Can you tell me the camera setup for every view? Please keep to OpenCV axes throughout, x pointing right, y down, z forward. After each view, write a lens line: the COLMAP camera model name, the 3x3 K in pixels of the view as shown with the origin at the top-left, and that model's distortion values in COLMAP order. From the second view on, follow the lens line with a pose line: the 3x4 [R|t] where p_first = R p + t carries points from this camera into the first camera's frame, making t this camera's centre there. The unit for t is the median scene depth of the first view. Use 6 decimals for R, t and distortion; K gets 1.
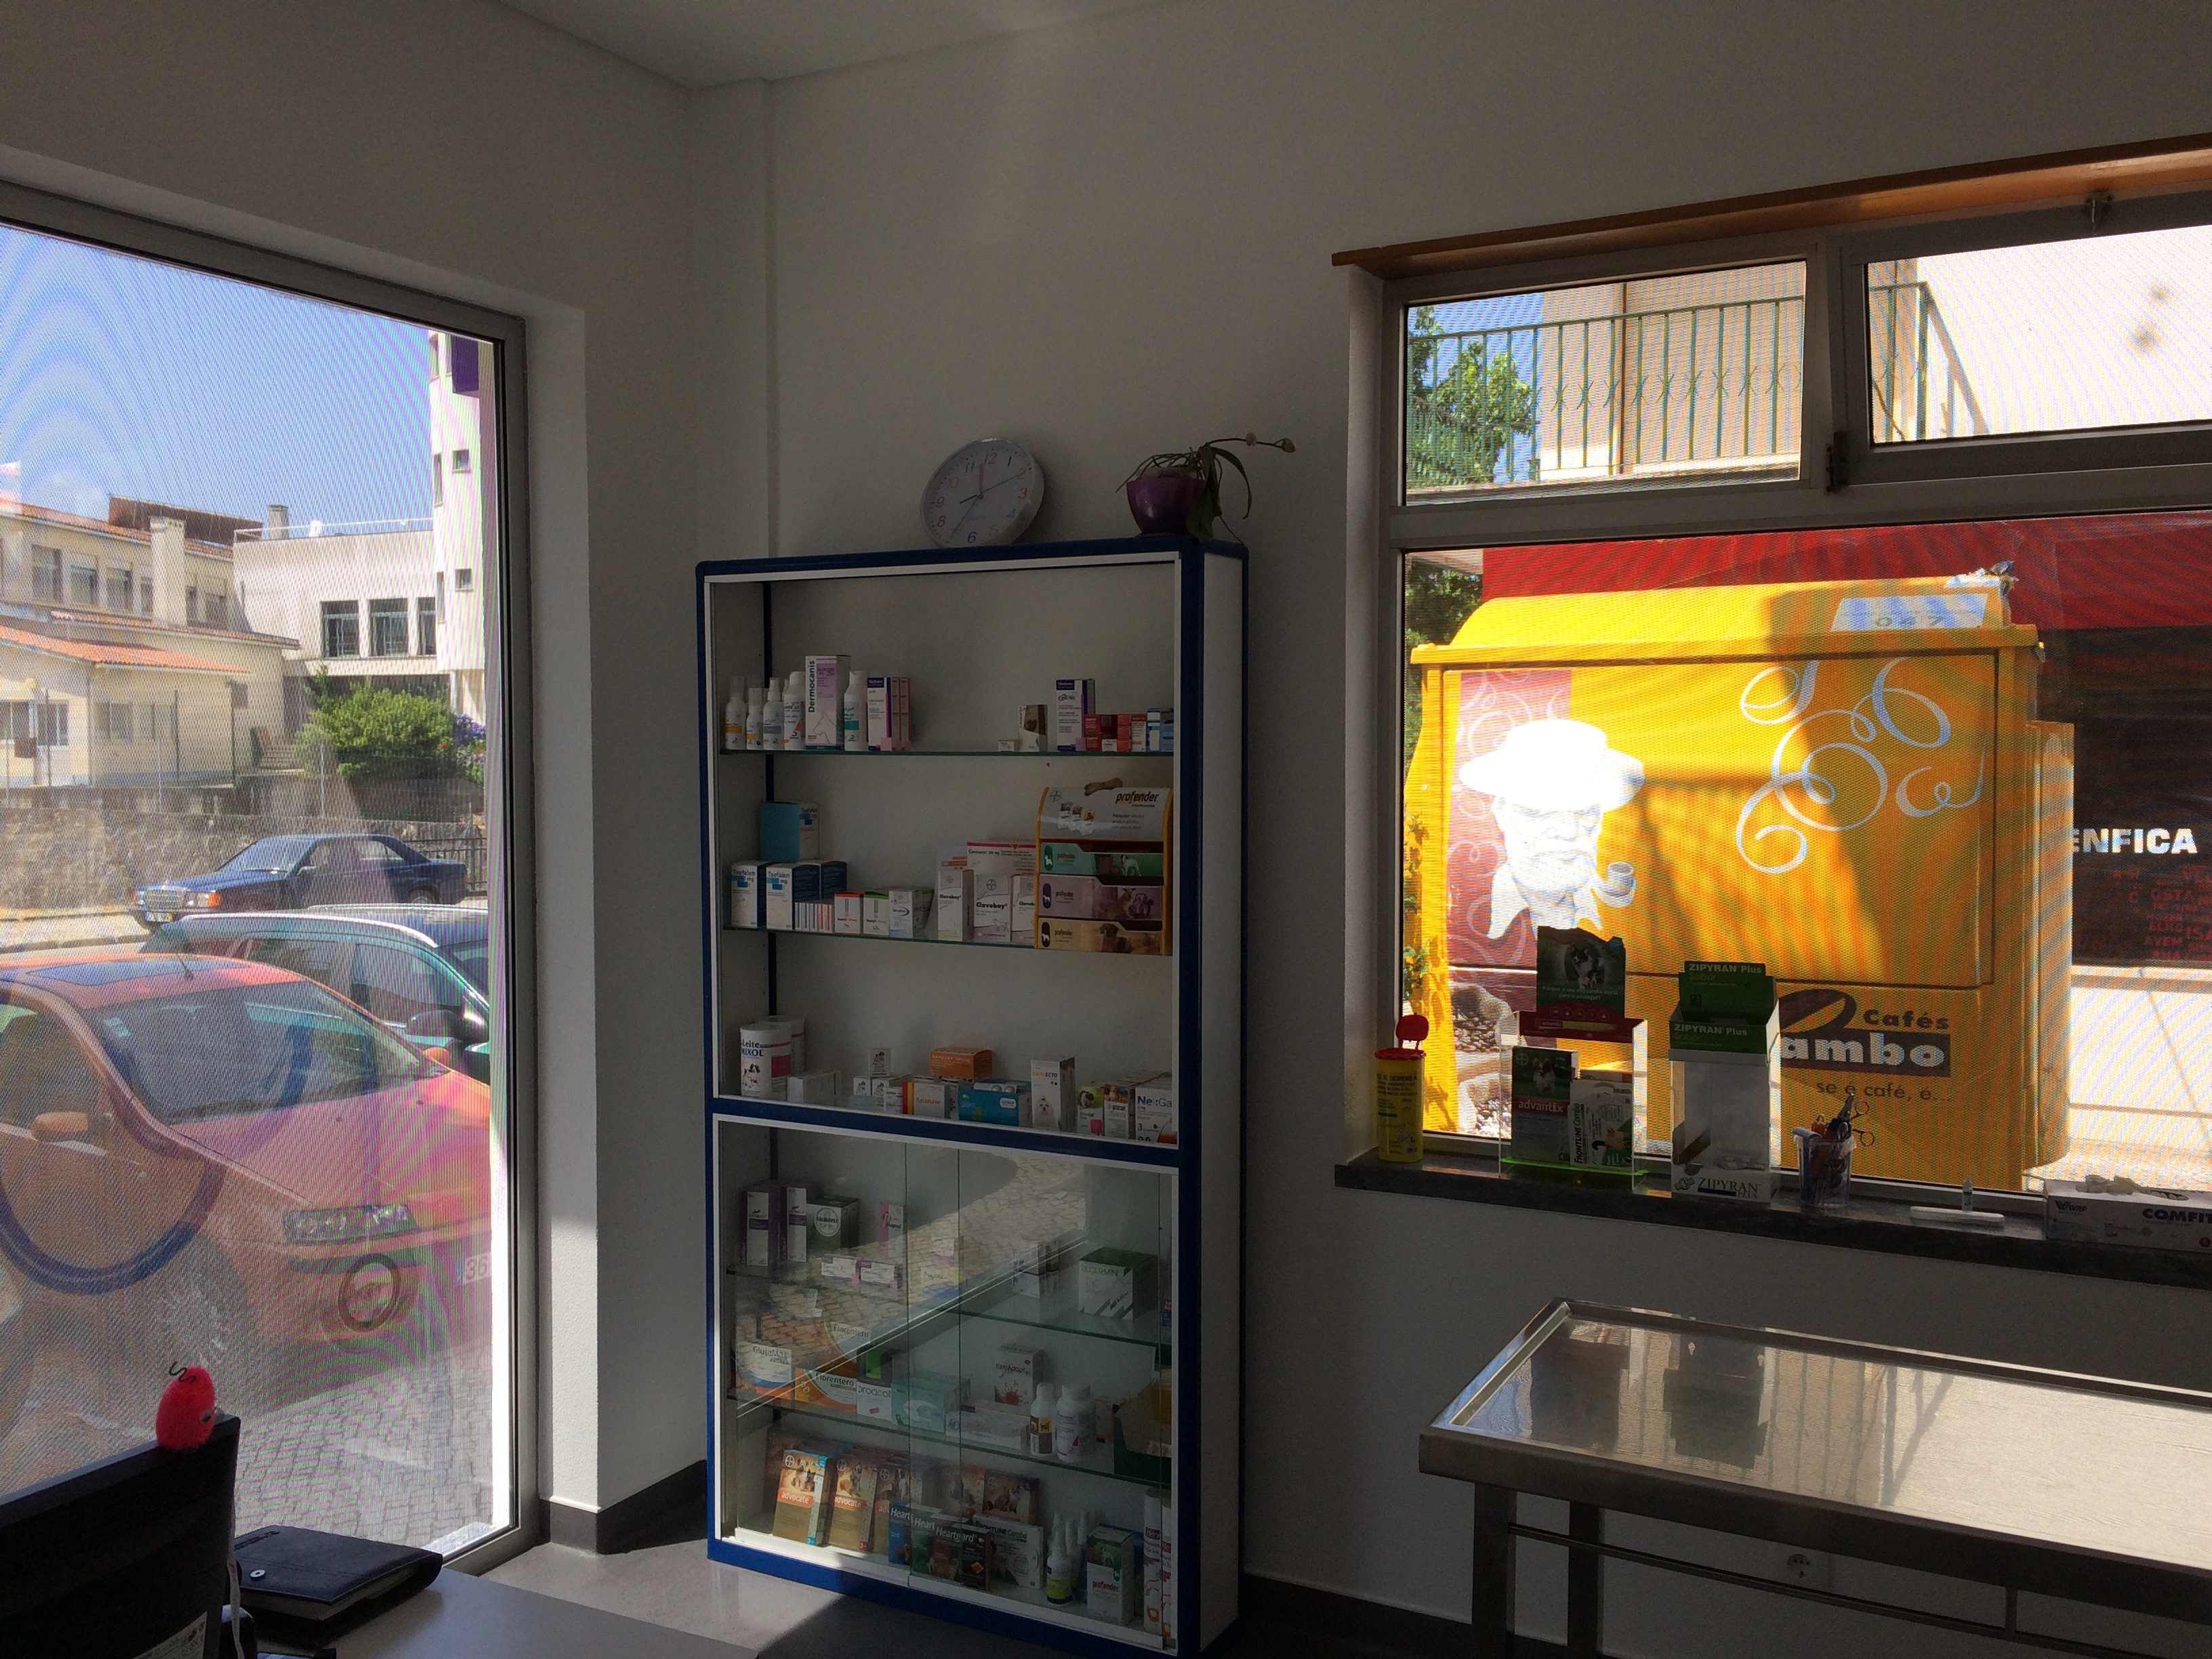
lens RADIAL K [[1884.4, 0, 1106.0], [0, 1884.4, 829.5], [0, 0, 1]] dist [0.005402, 0.002405]
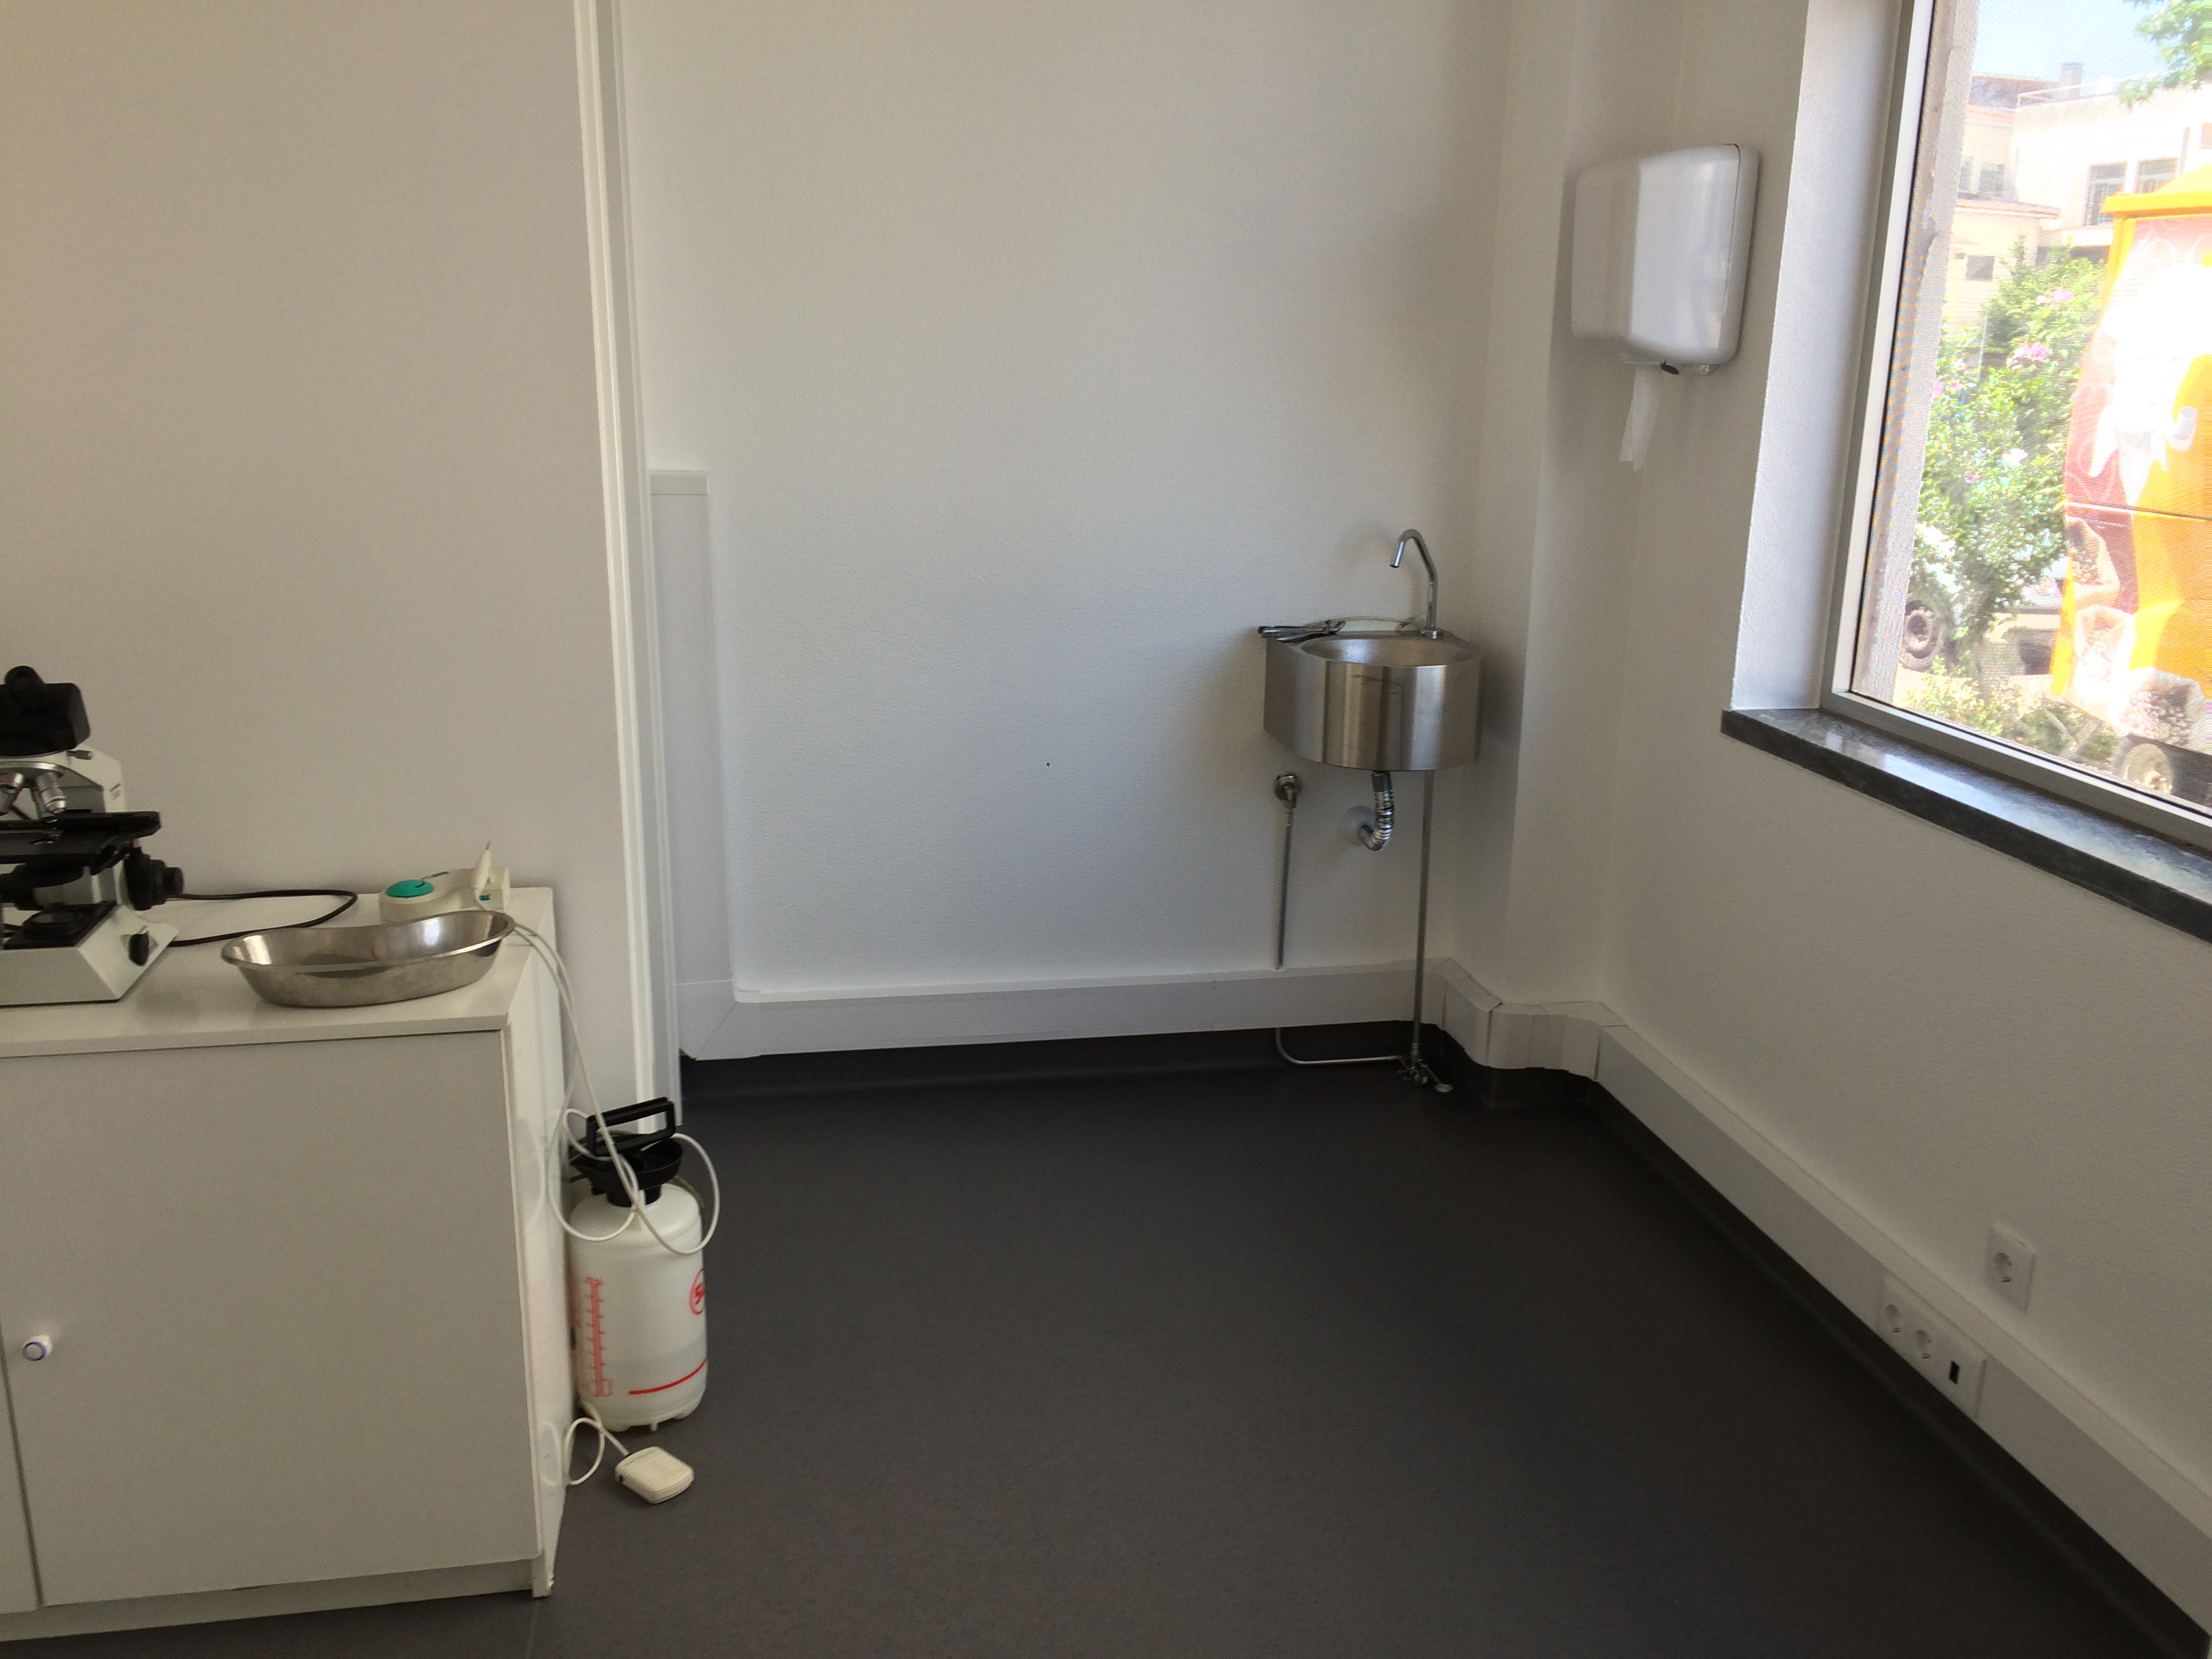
lens RADIAL K [[1868.1, 0, 1106.0], [0, 1868.1, 829.5], [0, 0, 1]] dist [-0.006465, -0.010222]
pose [[0.619933, 0.216709, -0.754136, 0.145907], [-0.046053, 0.969497, 0.240738, 0.004802], [0.783302, -0.114511, 0.611003, -0.024830]]
